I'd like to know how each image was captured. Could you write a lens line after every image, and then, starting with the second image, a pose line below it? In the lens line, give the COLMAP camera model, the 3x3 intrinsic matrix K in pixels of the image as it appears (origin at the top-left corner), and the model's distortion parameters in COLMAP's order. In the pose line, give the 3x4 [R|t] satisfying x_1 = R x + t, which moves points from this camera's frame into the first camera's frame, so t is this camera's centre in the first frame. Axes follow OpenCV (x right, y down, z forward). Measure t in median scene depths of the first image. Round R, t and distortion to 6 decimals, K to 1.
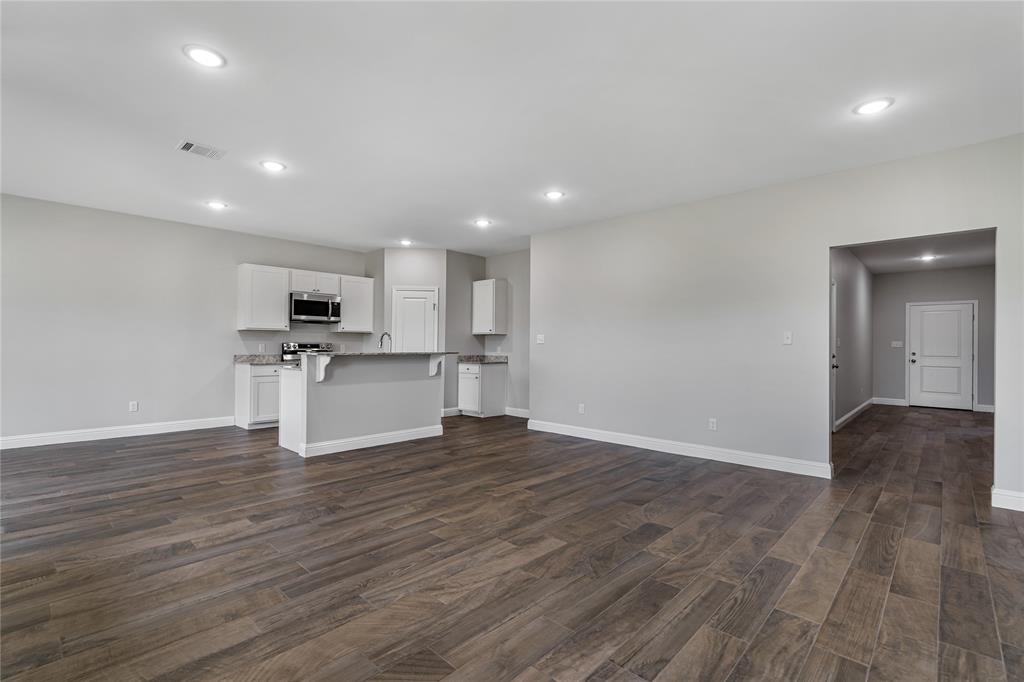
lens RADIAL K [[470.1, 0, 508.2], [0, 470.1, 336.5], [0, 0, 1]] dist [-0.005187, 0.001245]
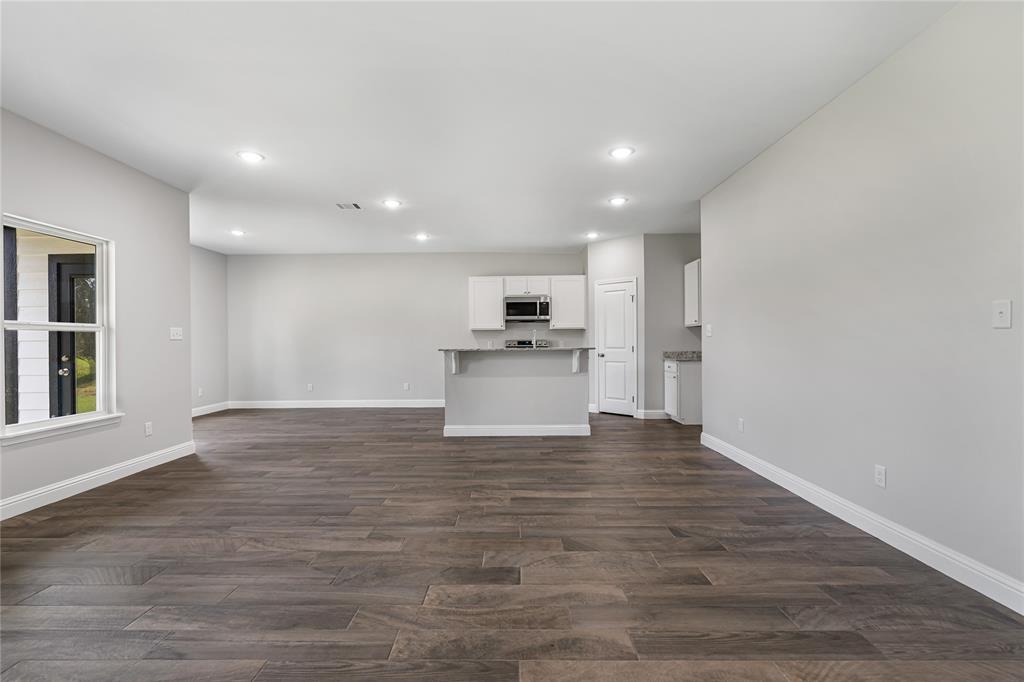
lens RADIAL K [[470.1, 0, 506.5], [0, 470.1, 344.4], [0, 0, 1]] dist [-0.005187, 0.001245]
pose [[0.677952, -0.009135, -0.735049, 0.700262], [0.027921, 0.999521, 0.013331, 0.014753], [0.734575, -0.029561, 0.677883, 0.387221]]
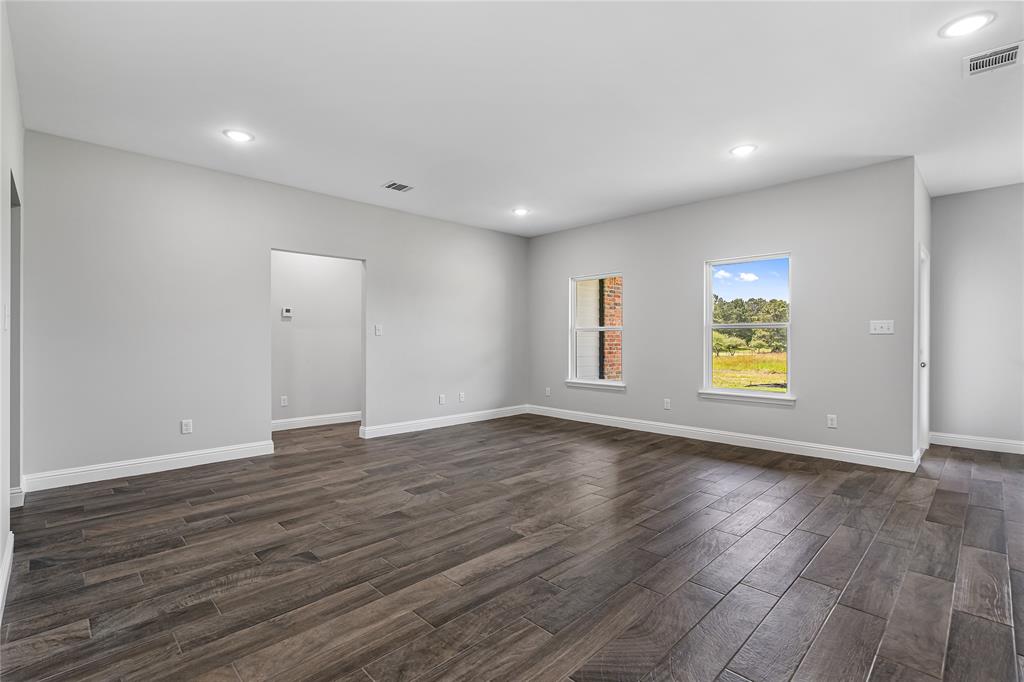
lens RADIAL K [[470.1, 0, 505.4], [0, 470.1, 340.9], [0, 0, 1]] dist [-0.005187, 0.001245]
pose [[-0.998832, -0.008964, 0.047487, 0.030912], [-0.009684, 0.999841, -0.014963, 0.036030], [-0.047345, -0.015406, -0.998760, 1.725407]]
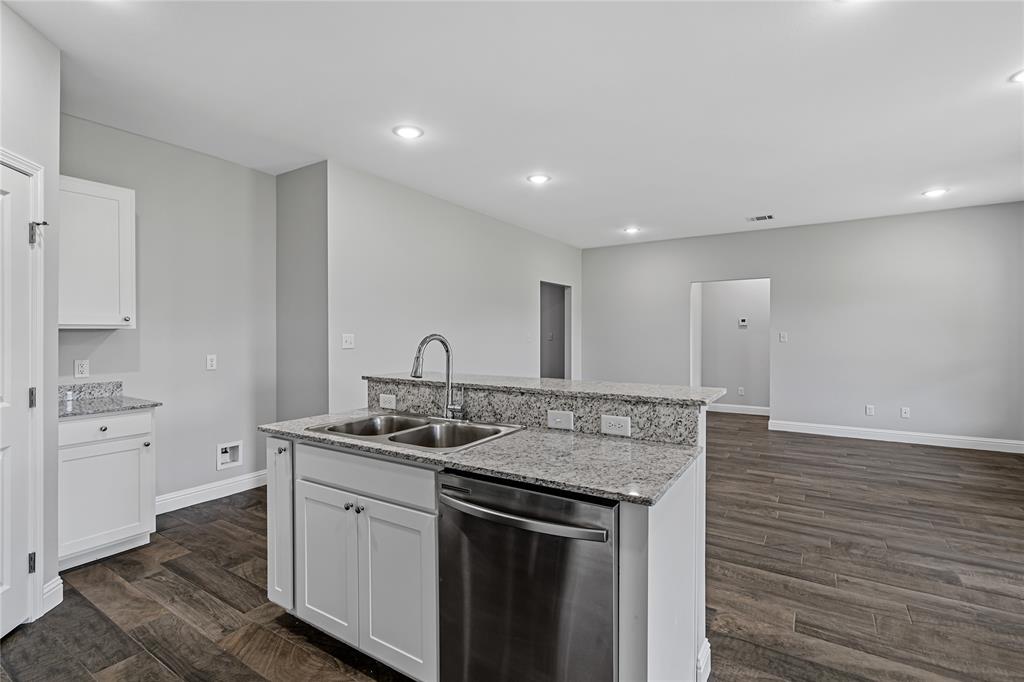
lens RADIAL K [[470.1, 0, 505.7], [0, 470.1, 333.6], [0, 0, 1]] dist [-0.005187, 0.001245]
pose [[-0.174086, -0.007784, 0.984700, -0.969267], [-0.018035, 0.999826, 0.004716, -0.018306], [-0.984565, -0.016938, -0.174197, 1.542000]]
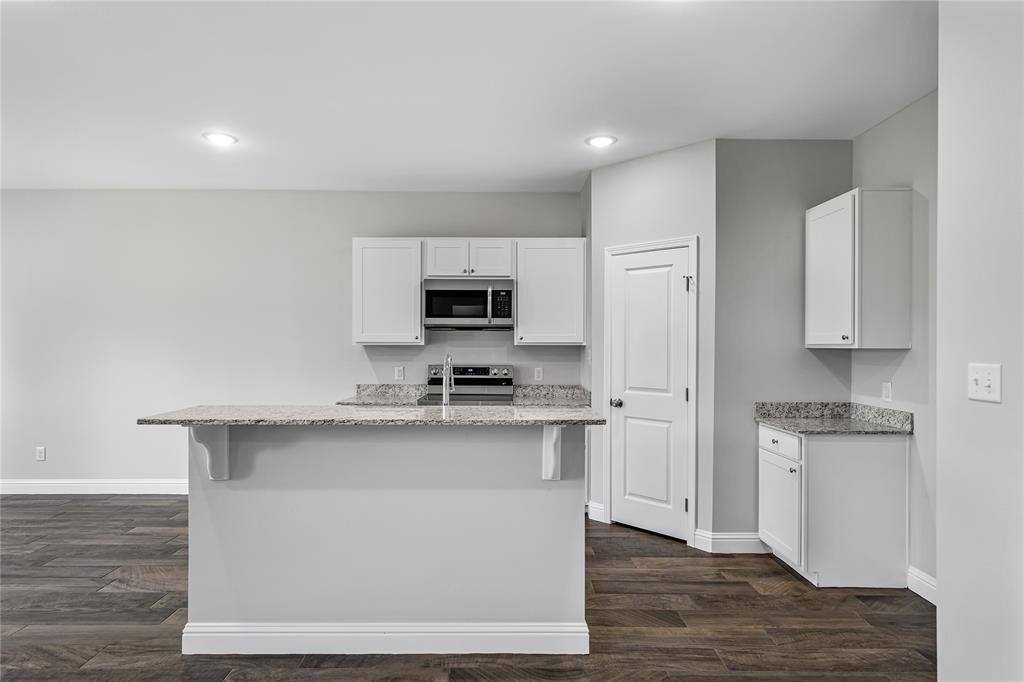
lens RADIAL K [[560.0, 0, 509.7], [0, 560.0, 340.3], [0, 0, 1]] dist [0.006329, -0.002928]
pose [[0.691719, -0.009321, -0.722107, 0.186172], [0.015518, 0.999878, 0.001959, -0.032469], [0.722000, -0.012560, 0.691779, 1.080144]]
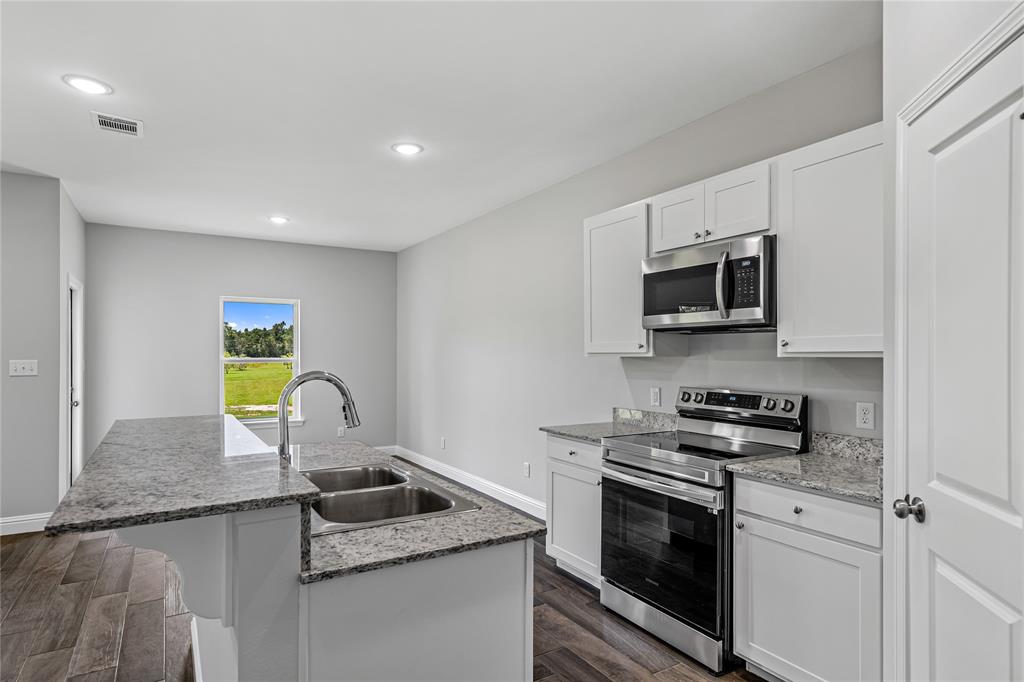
lens RADIAL K [[560.0, 0, 504.7], [0, 560.0, 354.8], [0, 0, 1]] dist [0.006329, -0.002928]
pose [[-0.267552, -0.008083, -0.963509, 0.024732], [0.015694, 0.999796, -0.012745, -0.018404], [0.963416, -0.018531, -0.267371, 1.812265]]
